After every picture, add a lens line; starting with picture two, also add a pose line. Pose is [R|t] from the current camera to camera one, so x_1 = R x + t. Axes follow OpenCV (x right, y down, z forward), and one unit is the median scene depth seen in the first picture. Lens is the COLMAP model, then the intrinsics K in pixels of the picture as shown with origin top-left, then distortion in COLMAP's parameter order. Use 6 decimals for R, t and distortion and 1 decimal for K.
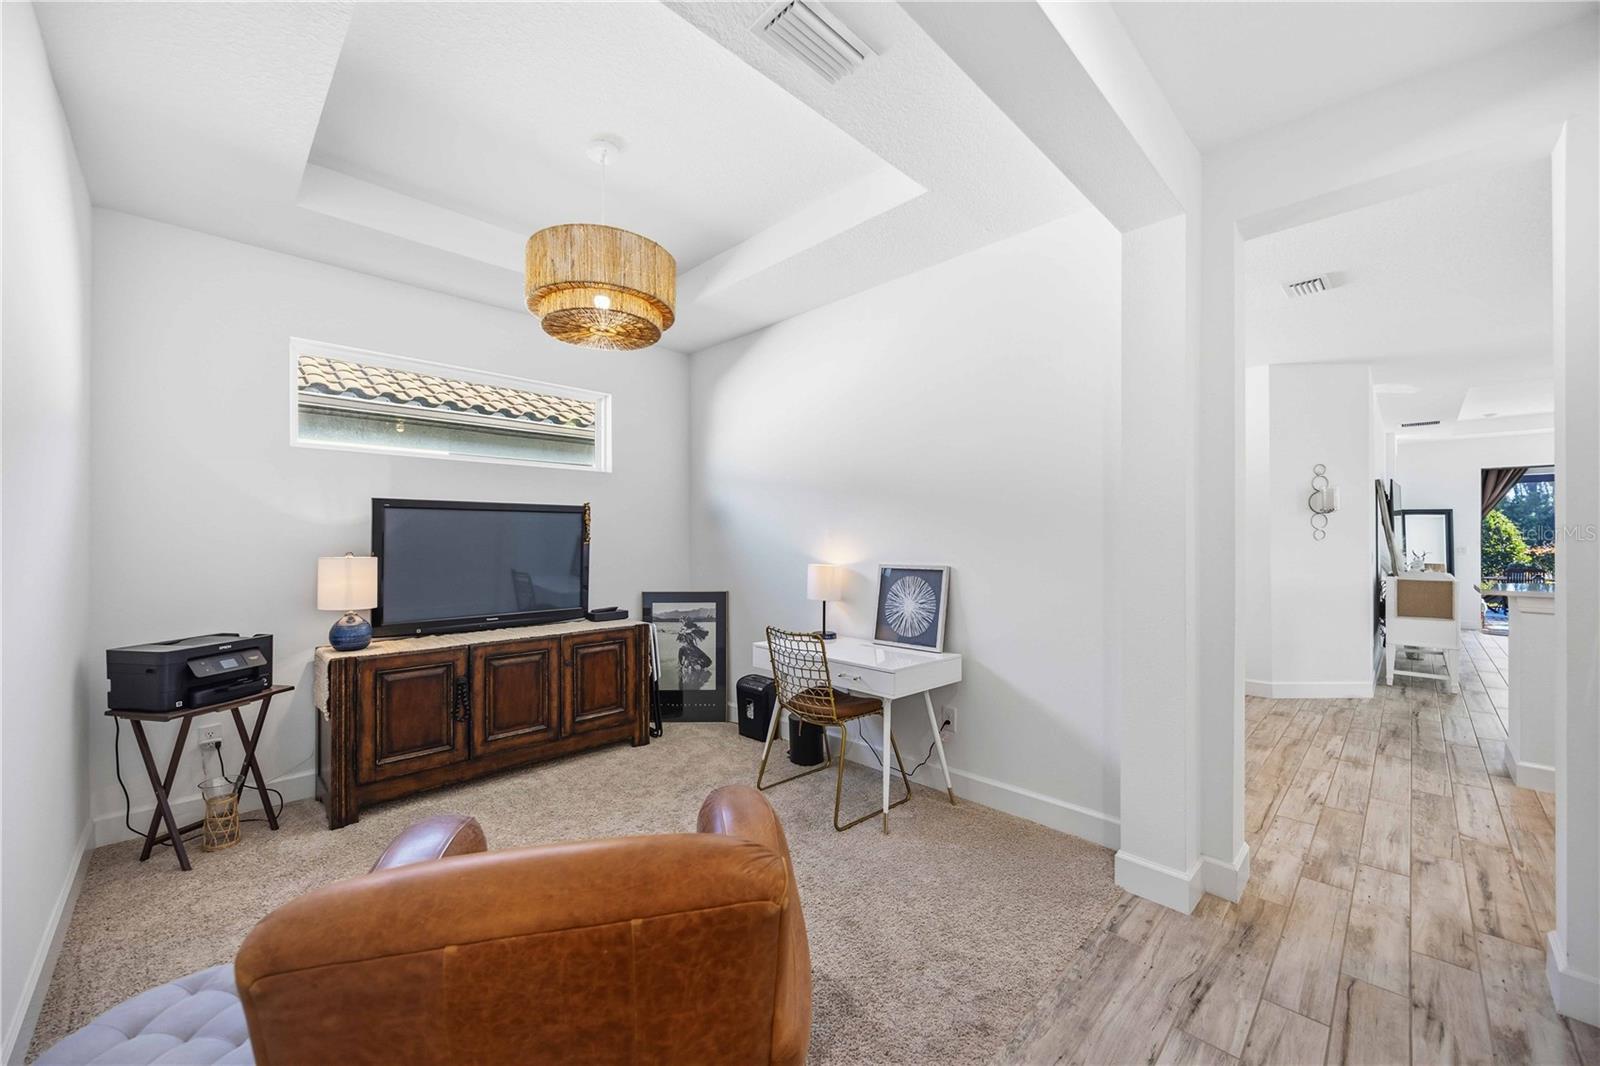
lens RADIAL K [[614.6, 0, 799.0], [0, 614.6, 542.5], [0, 0, 1]] dist [0.000605, 0.000383]
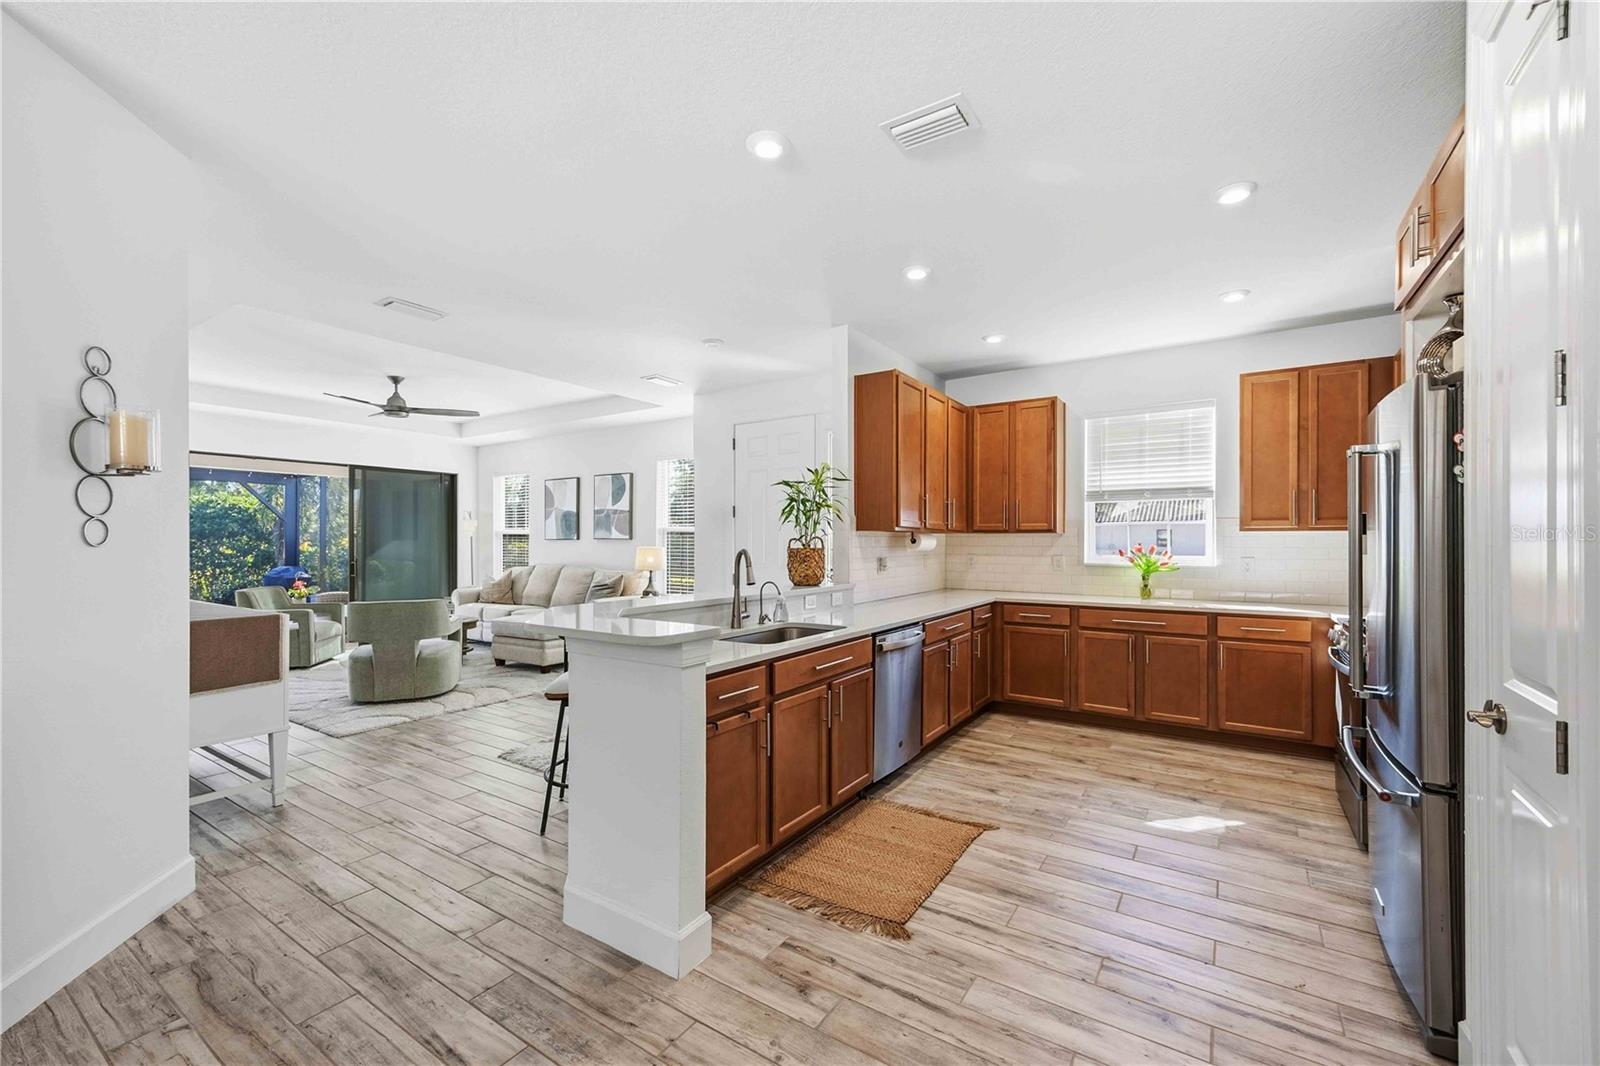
lens RADIAL K [[650.9, 0, 798.5], [0, 650.9, 541.0], [0, 0, 1]] dist [0.000713, -0.000106]
pose [[-0.203132, 0.003264, 0.979146, 0.305187], [0.005267, 0.999984, -0.002241, -0.003037], [-0.979137, 0.004702, -0.203146, 0.549854]]
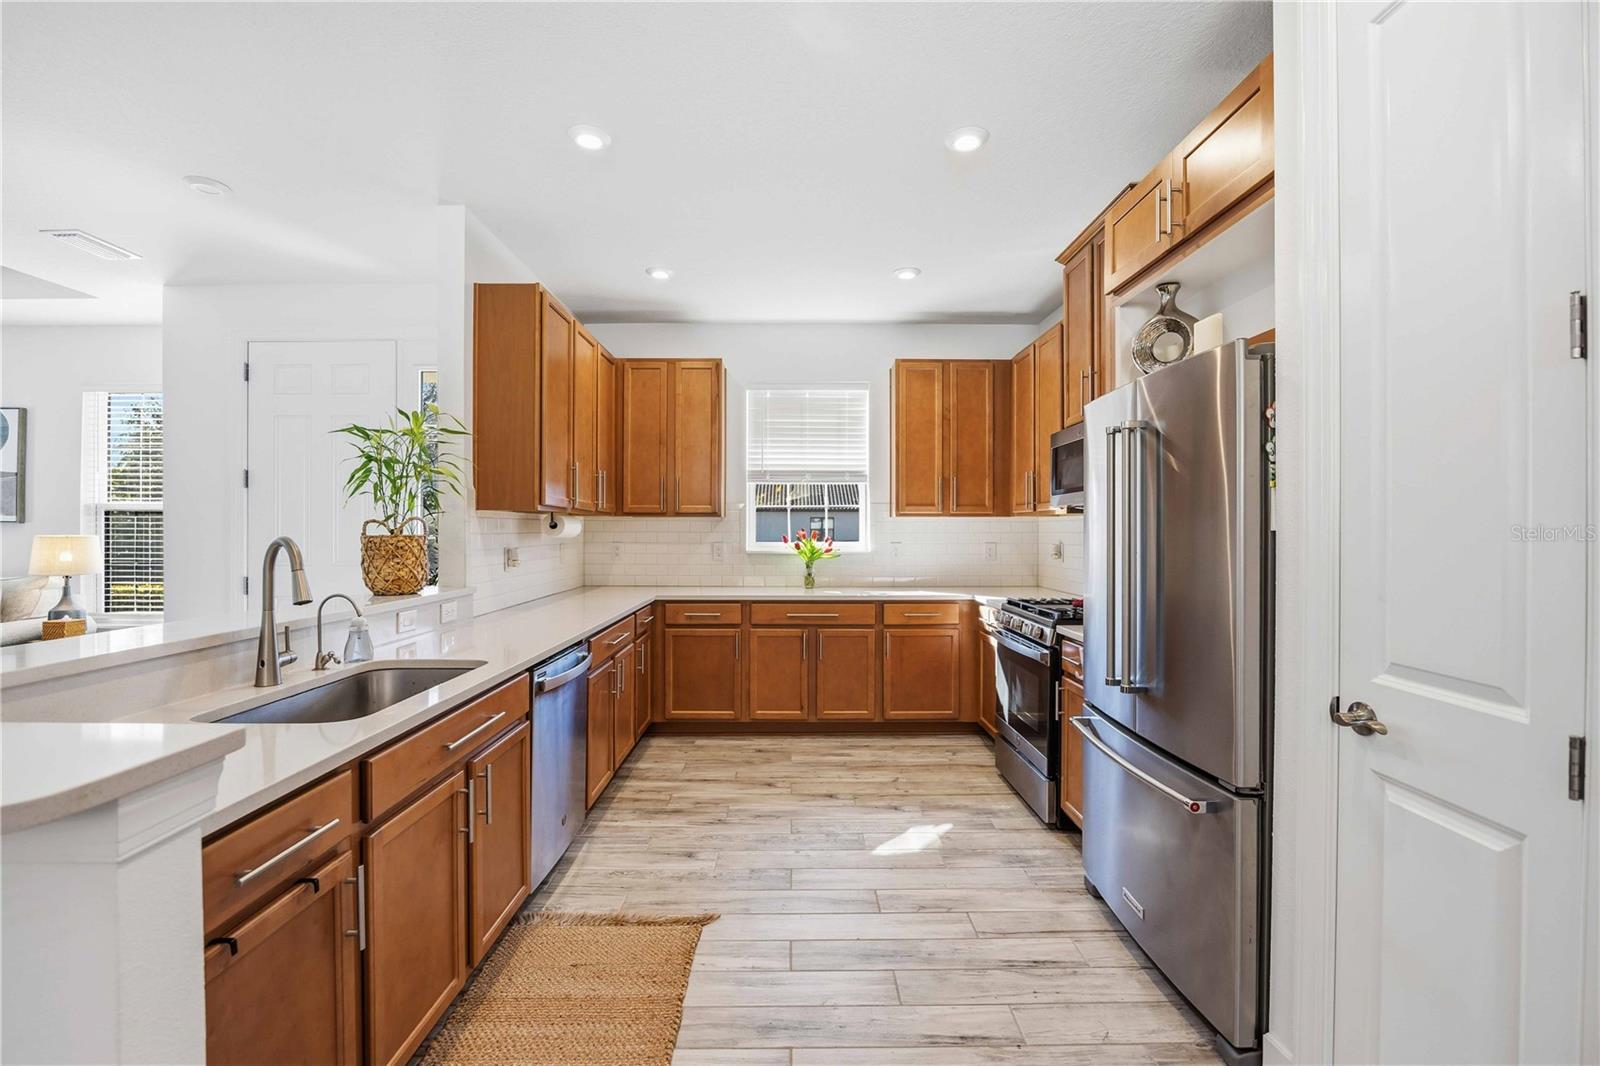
lens RADIAL K [[685.0, 0, 795.7], [0, 685.0, 528.9], [0, 0, 1]] dist [-0.016523, -0.000374]
pose [[-0.716039, 0.001371, 0.698058, 0.464342], [0.004181, 0.999989, 0.002325, -0.001477], [-0.698047, 0.004583, -0.716037, 0.542255]]
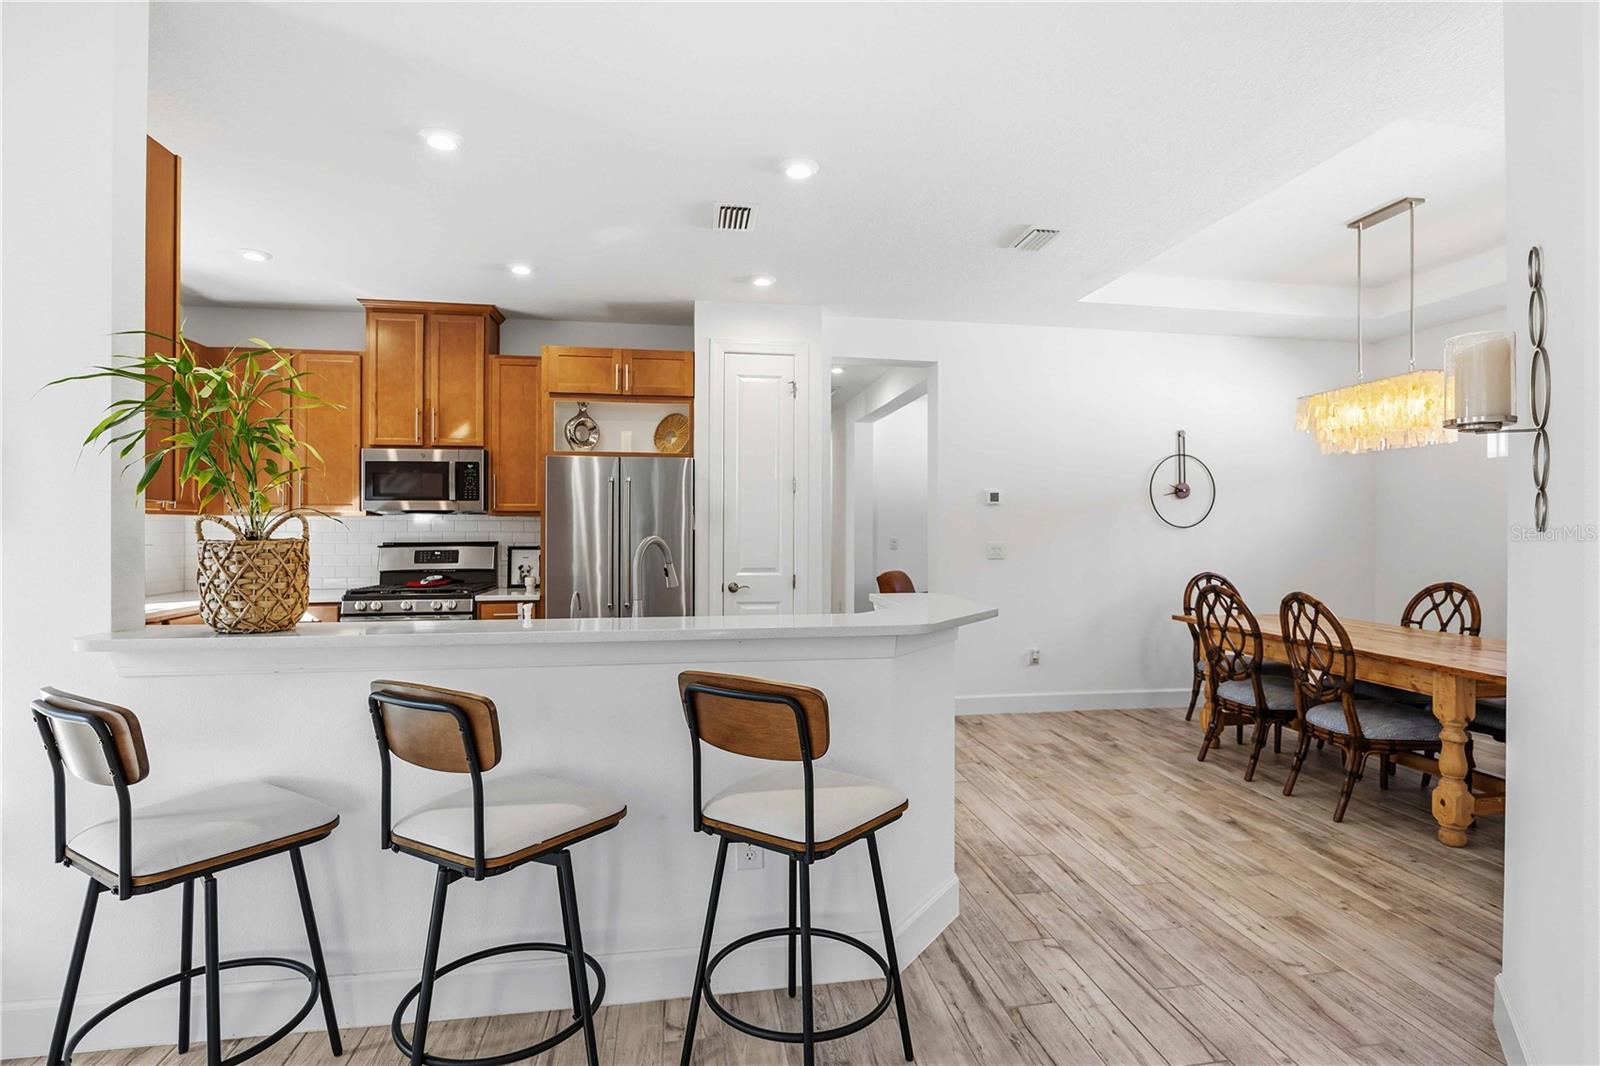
lens RADIAL K [[740.5, 0, 800.8], [0, 740.5, 529.5], [0, 0, 1]] dist [-0.020082, 0.000005]
pose [[-0.587795, 0.002598, -0.809006, 1.083603], [-0.004146, 0.999972, 0.006224, -0.004677], [0.808999, 0.007013, -0.587768, 0.776586]]
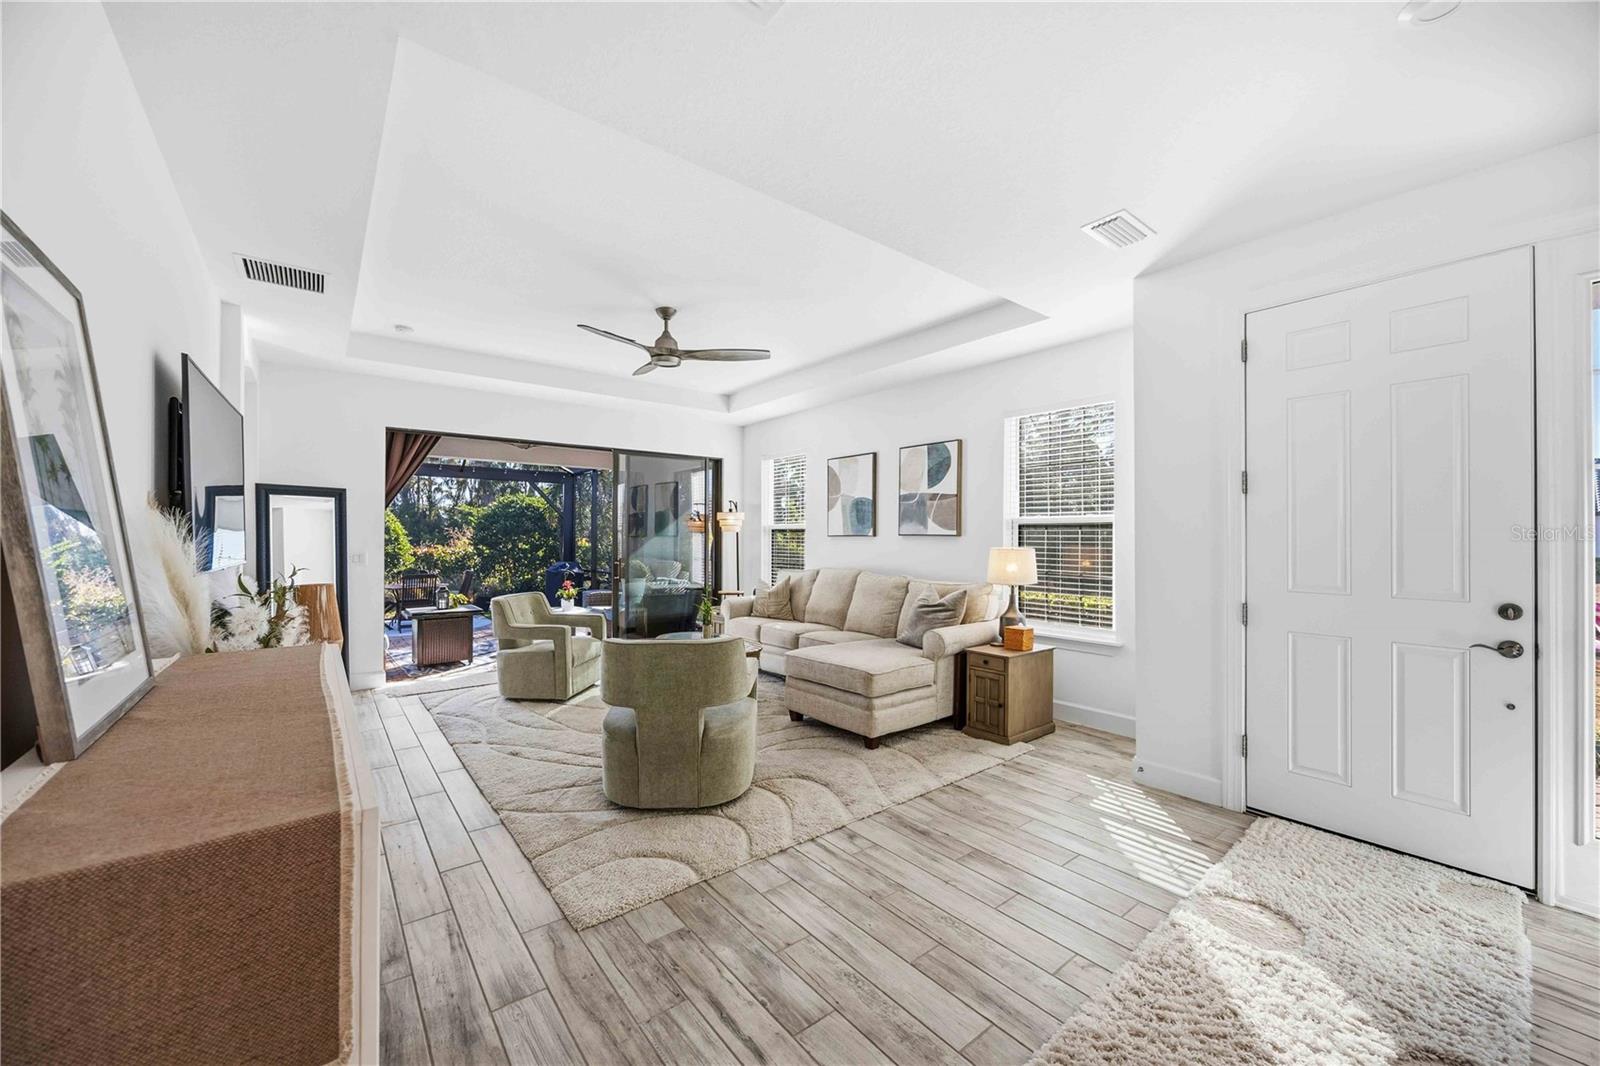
lens RADIAL K [[614.6, 0, 790.6], [0, 614.6, 527.8], [0, 0, 1]] dist [0.000605, 0.000383]
pose [[0.126478, 0.017902, 0.991808, 0.783871], [0.003471, 0.999823, -0.018489, -0.007215], [-0.991963, 0.005781, 0.126393, 0.740095]]
